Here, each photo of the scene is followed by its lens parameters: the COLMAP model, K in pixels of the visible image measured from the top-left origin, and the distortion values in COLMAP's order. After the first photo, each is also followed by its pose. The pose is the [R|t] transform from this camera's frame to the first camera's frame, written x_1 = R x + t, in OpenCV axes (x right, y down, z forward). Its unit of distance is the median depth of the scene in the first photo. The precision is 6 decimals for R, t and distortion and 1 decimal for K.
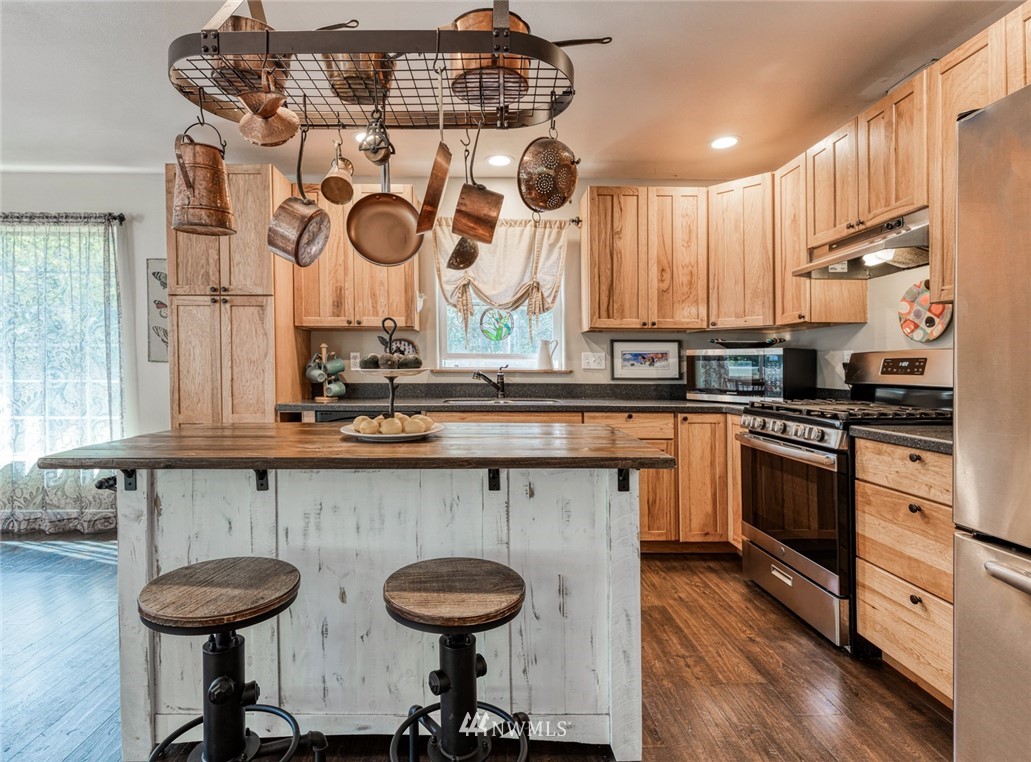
lens RADIAL K [[521.5, 0, 513.1], [0, 521.5, 374.2], [0, 0, 1]] dist [-0.001164, 0.000120]
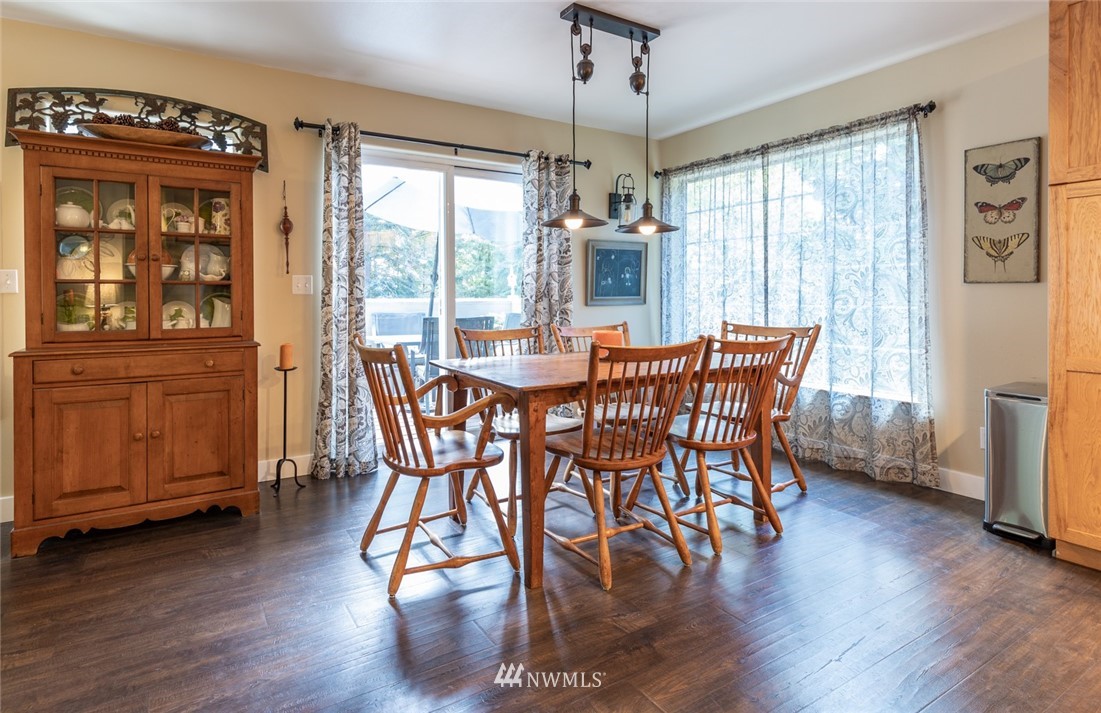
lens RADIAL K [[555.1, 0, 491.1], [0, 555.1, 298.7], [0, 0, 1]] dist [-0.000521, 0.000349]
pose [[0.467595, 0.000920, -0.883942, -0.297888], [-0.001524, 0.999999, 0.000234, 0.000612], [0.883941, 0.001238, 0.467596, -0.011481]]
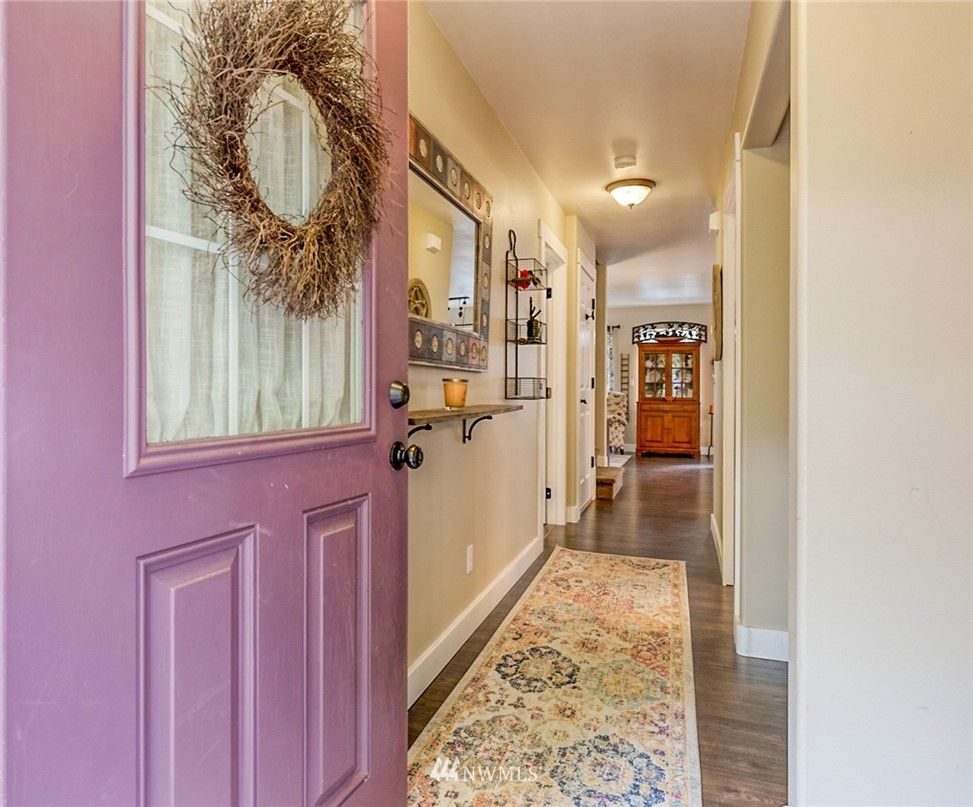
lens RADIAL K [[555.2, 0, 478.7], [0, 555.2, 400.4], [0, 0, 1]] dist [0.008576, 0.000455]
pose [[-0.339260, 0.014116, -0.940587, 2.159808], [-0.013159, 0.999718, 0.019750, 0.026833], [0.940601, 0.019077, -0.338978, -0.029957]]
